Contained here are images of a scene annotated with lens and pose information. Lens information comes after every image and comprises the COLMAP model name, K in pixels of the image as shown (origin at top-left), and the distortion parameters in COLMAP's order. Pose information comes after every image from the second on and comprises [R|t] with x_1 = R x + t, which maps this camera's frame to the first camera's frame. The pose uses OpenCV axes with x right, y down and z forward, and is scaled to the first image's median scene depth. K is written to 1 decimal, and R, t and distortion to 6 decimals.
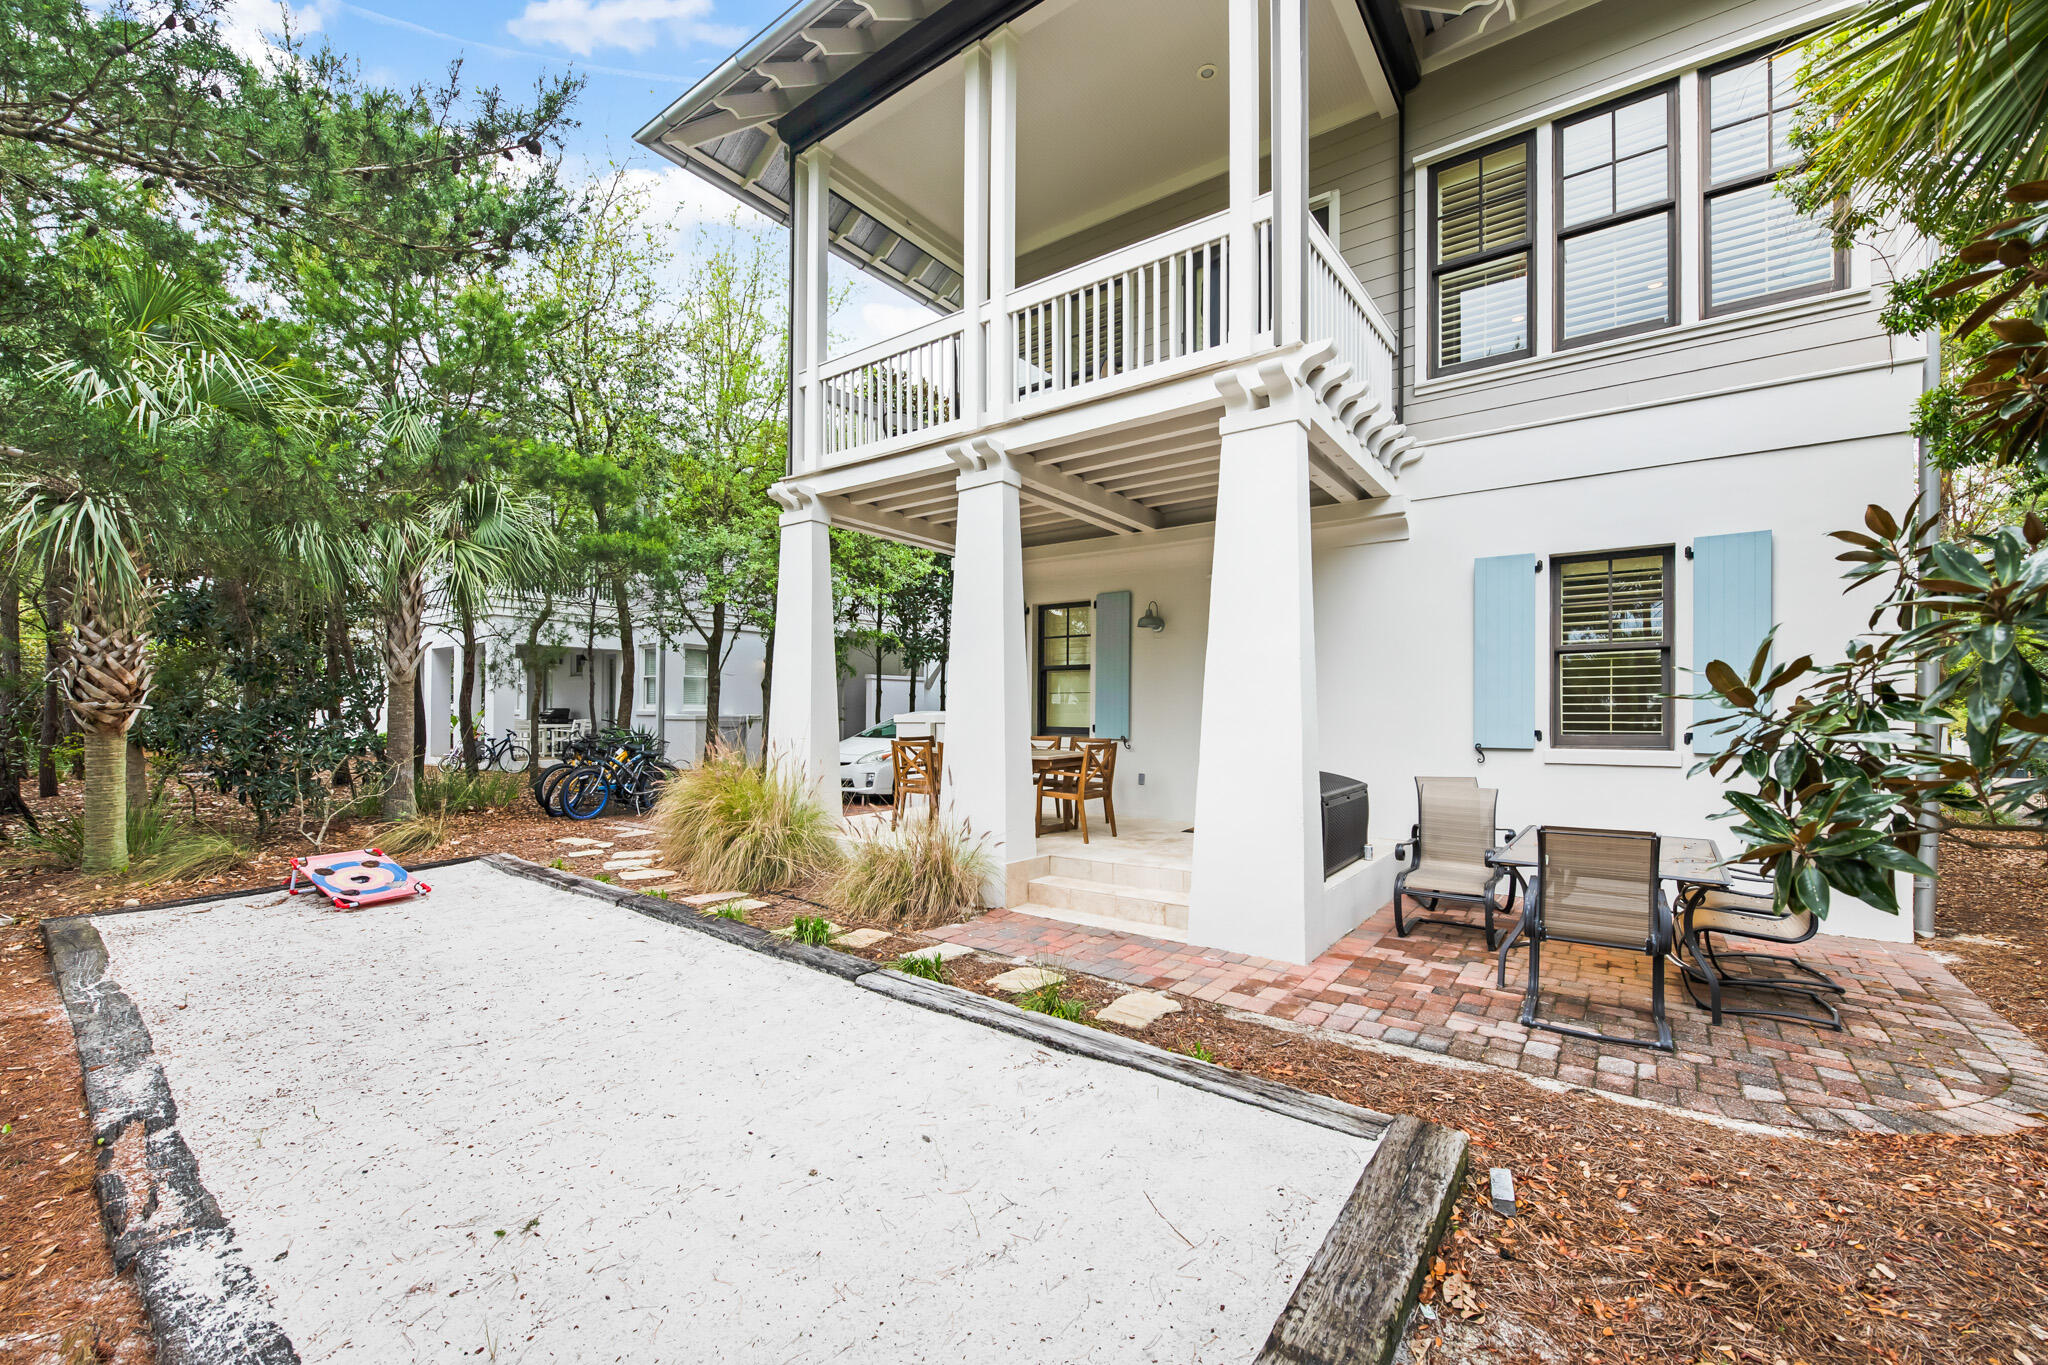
lens RADIAL K [[831.7, 0, 1004.1], [0, 831.7, 711.2], [0, 0, 1]] dist [-0.007967, -0.000684]
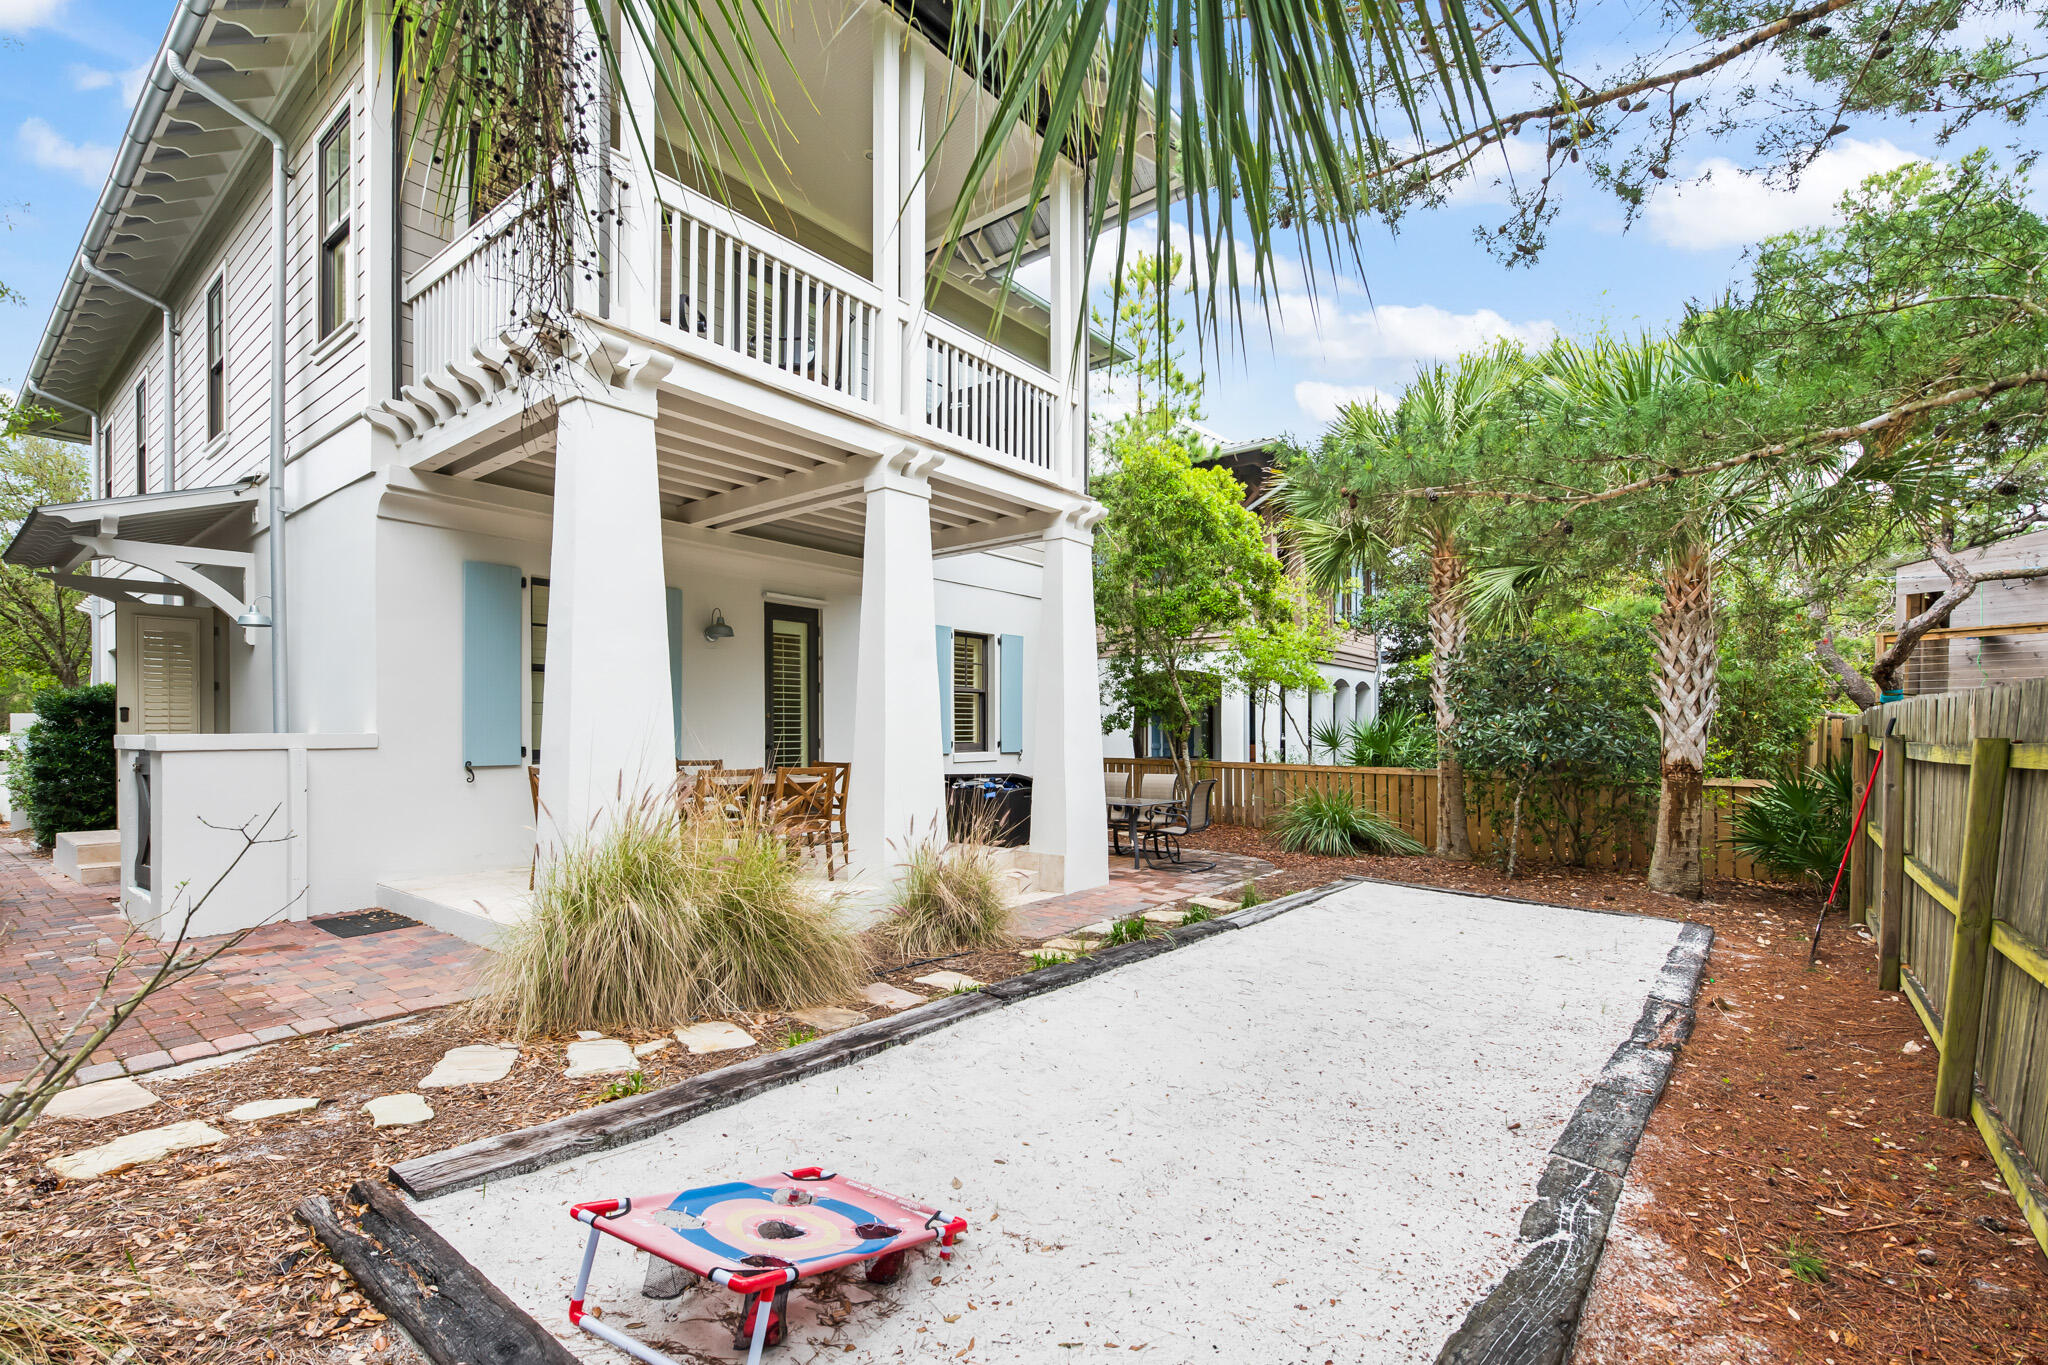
lens RADIAL K [[889.9, 0, 1054.1], [0, 889.9, 737.3], [0, 0, 1]] dist [0.003898, 0.000158]
pose [[0.008360, -0.009016, 0.999924, -1.623484], [-0.004534, 0.999949, 0.009054, -0.001334], [-0.999955, -0.004609, 0.008319, 1.268354]]
